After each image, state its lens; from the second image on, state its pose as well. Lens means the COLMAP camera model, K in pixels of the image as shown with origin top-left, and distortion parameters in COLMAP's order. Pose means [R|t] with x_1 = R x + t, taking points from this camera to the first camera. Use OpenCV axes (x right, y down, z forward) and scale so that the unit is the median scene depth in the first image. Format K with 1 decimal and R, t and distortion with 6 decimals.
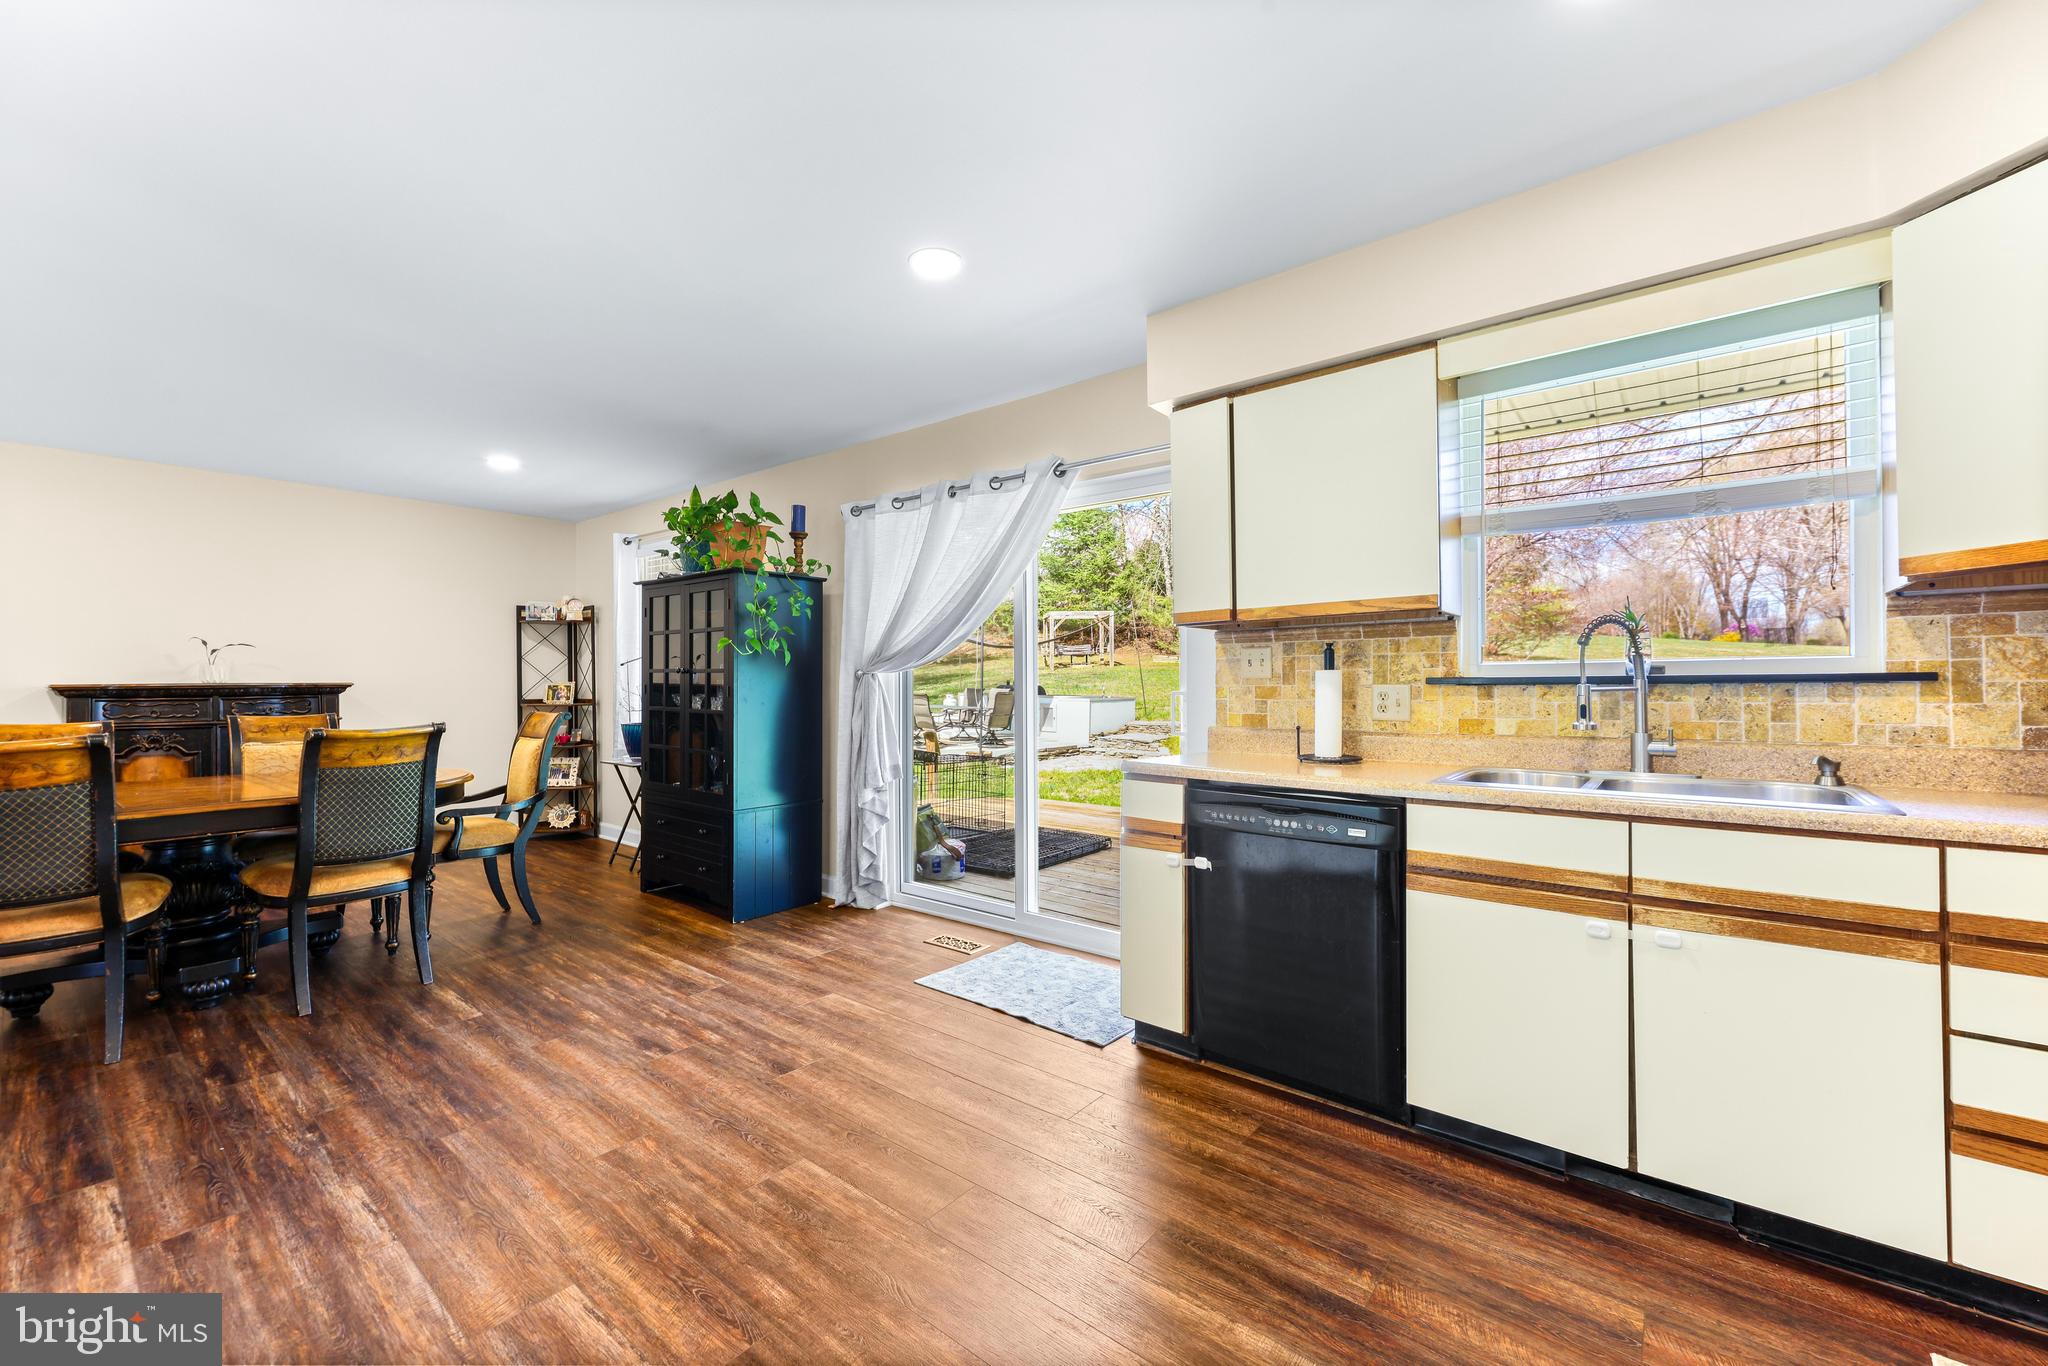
lens RADIAL K [[817.9, 0, 1021.6], [0, 817.9, 683.4], [0, 0, 1]] dist [0.000651, 0.000150]
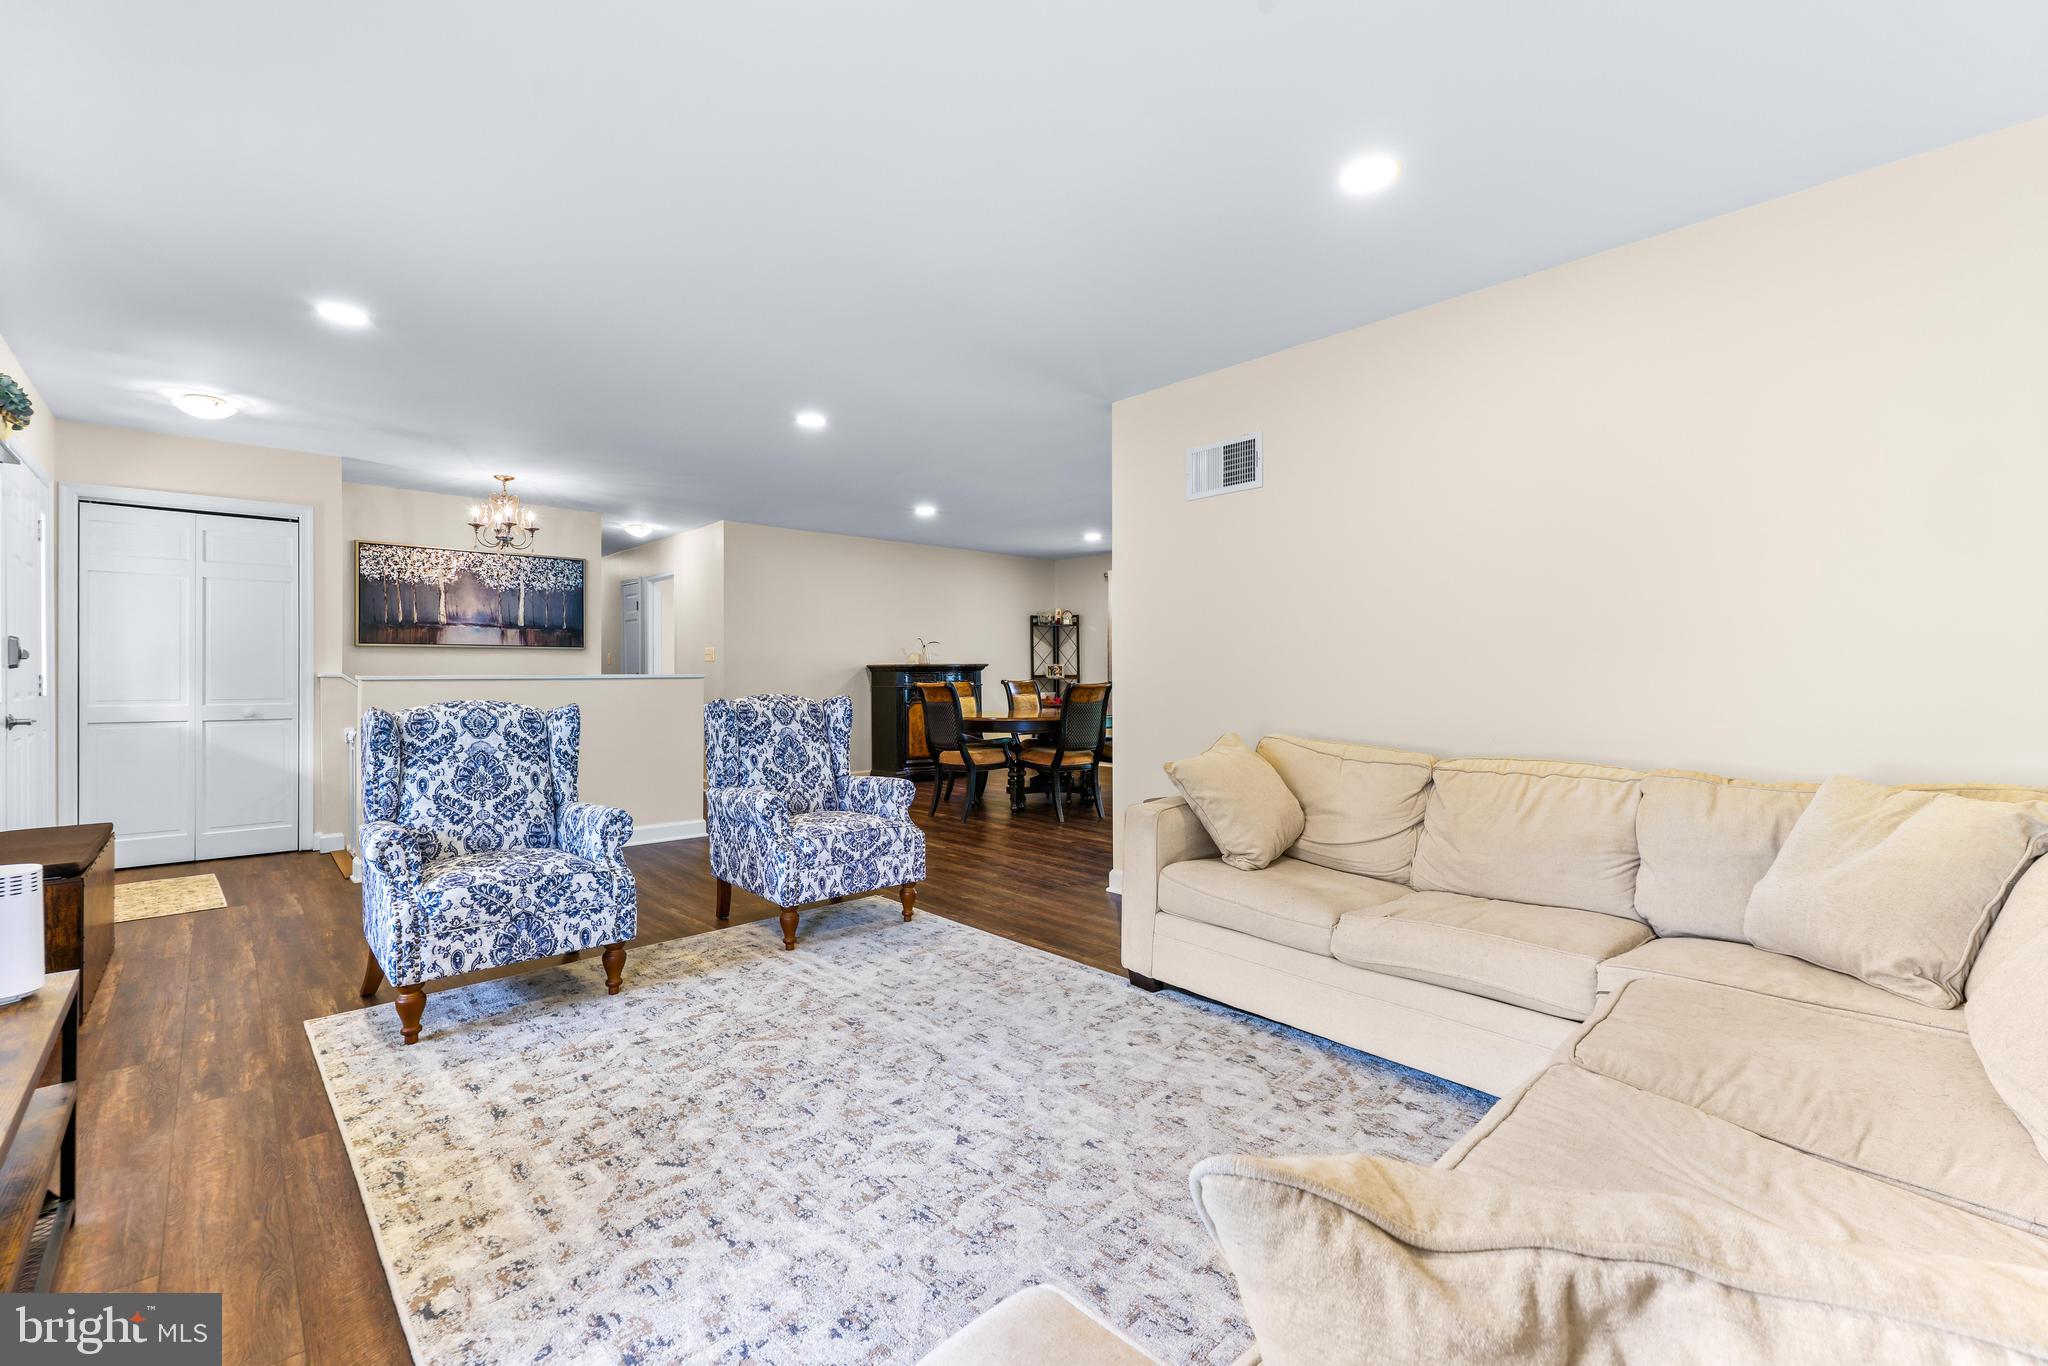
lens RADIAL K [[858.3, 0, 1027.1], [0, 858.3, 671.7], [0, 0, 1]] dist [0.000483, 0.000159]
pose [[0.991672, -0.001880, -0.128774, -1.026373], [0.001947, 0.999998, 0.000393, 0.030382], [0.128773, -0.000640, 0.991674, -1.593810]]
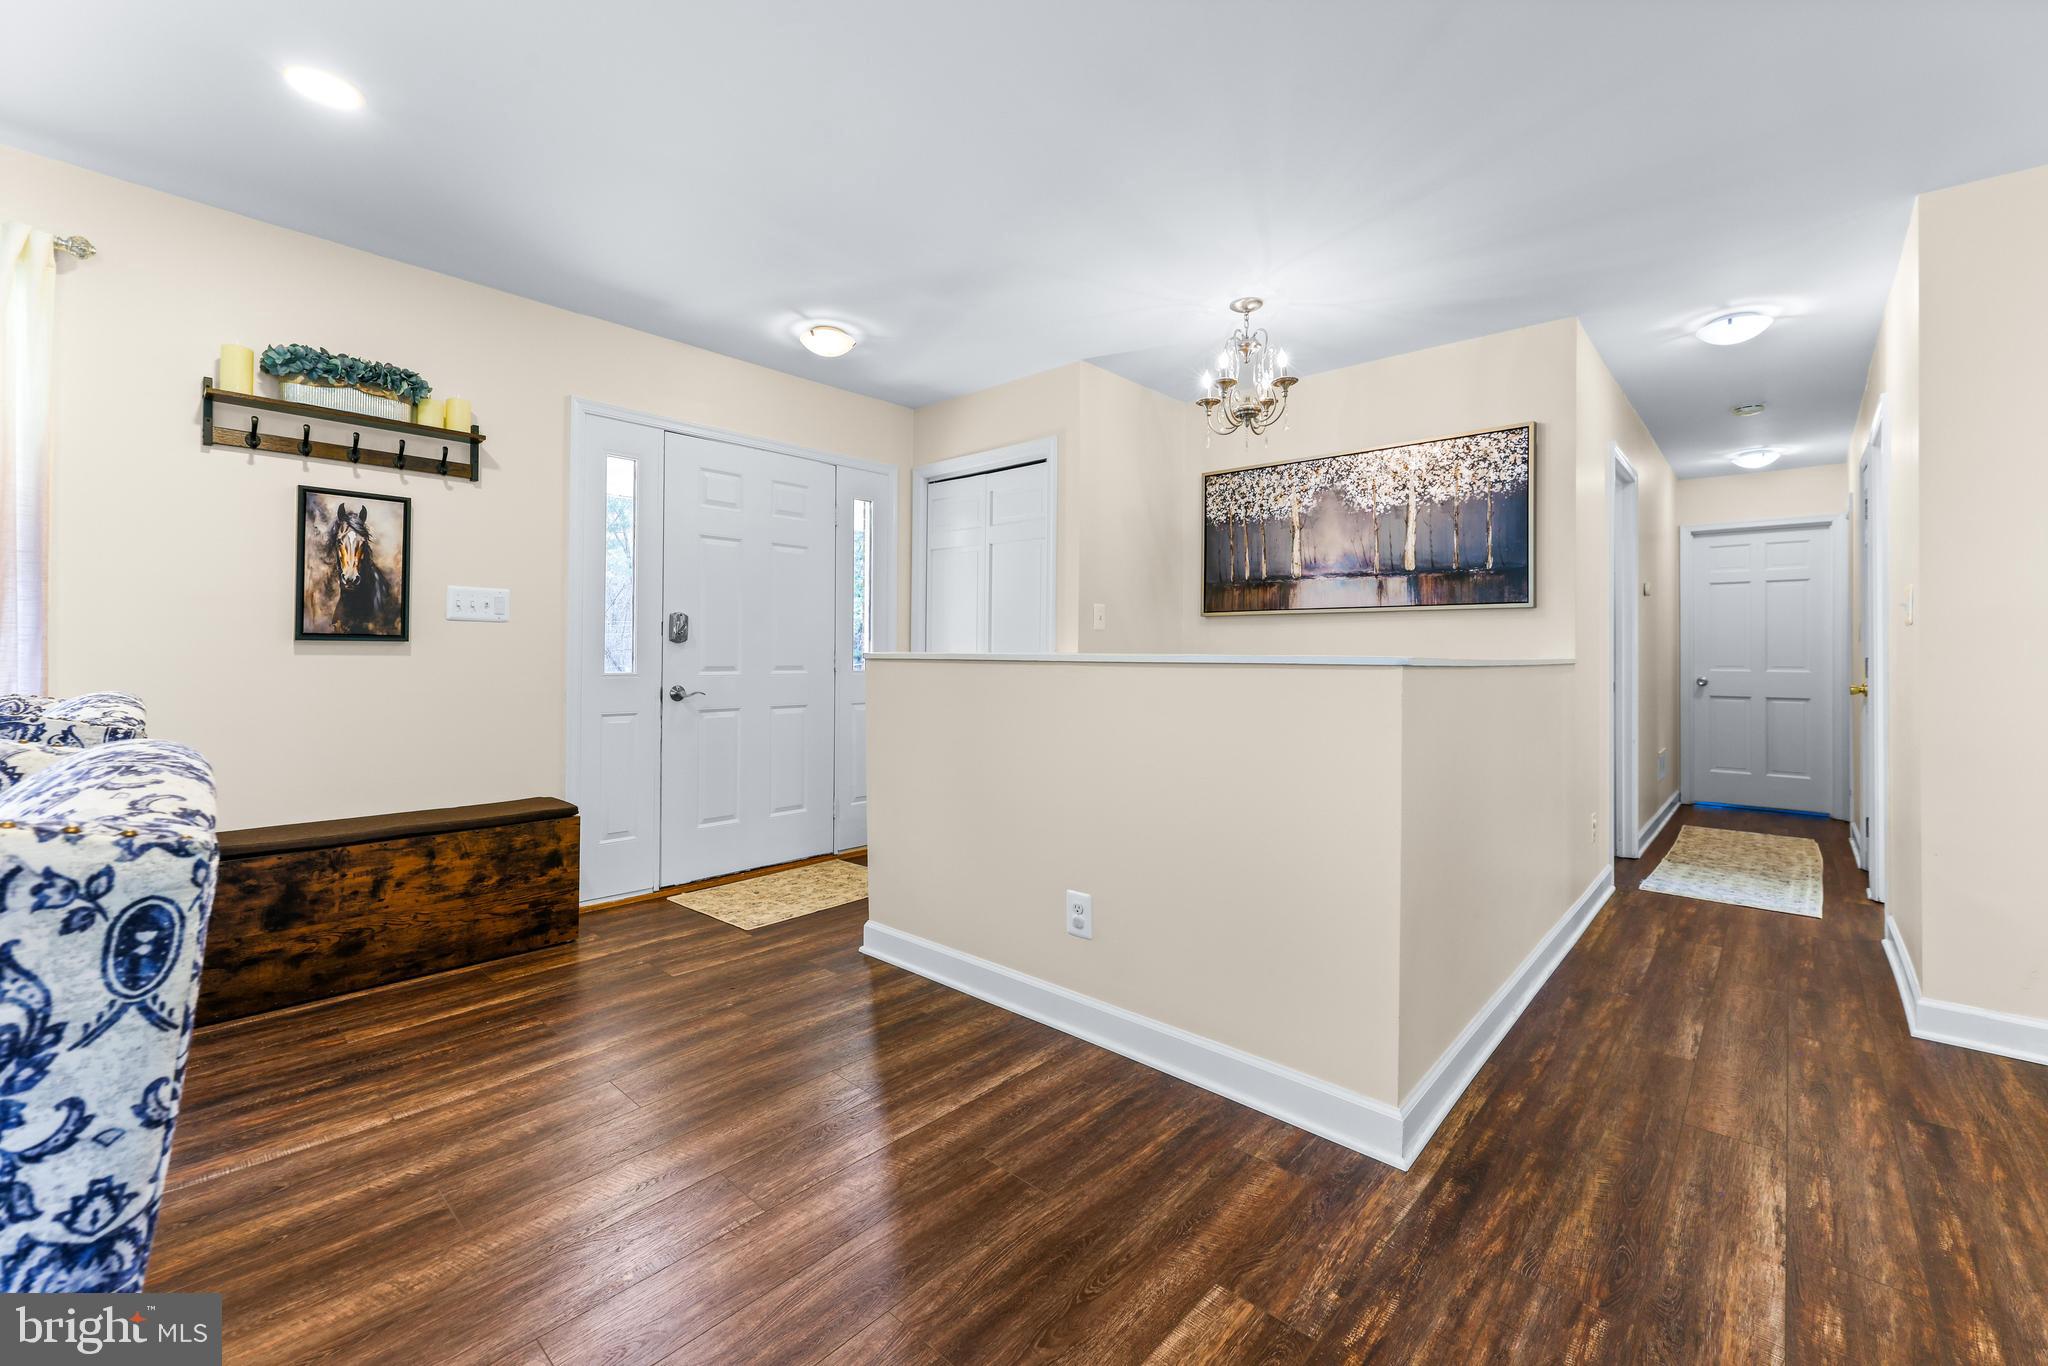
lens RADIAL K [[840.9, 0, 1013.4], [0, 840.9, 645.8], [0, 0, 1]] dist [0.000186, 0.000028]
pose [[-0.061309, -0.011678, -0.998050, -1.448458], [-0.007965, 0.999905, -0.011211, 0.039627], [0.998087, 0.007263, -0.061396, 0.320181]]
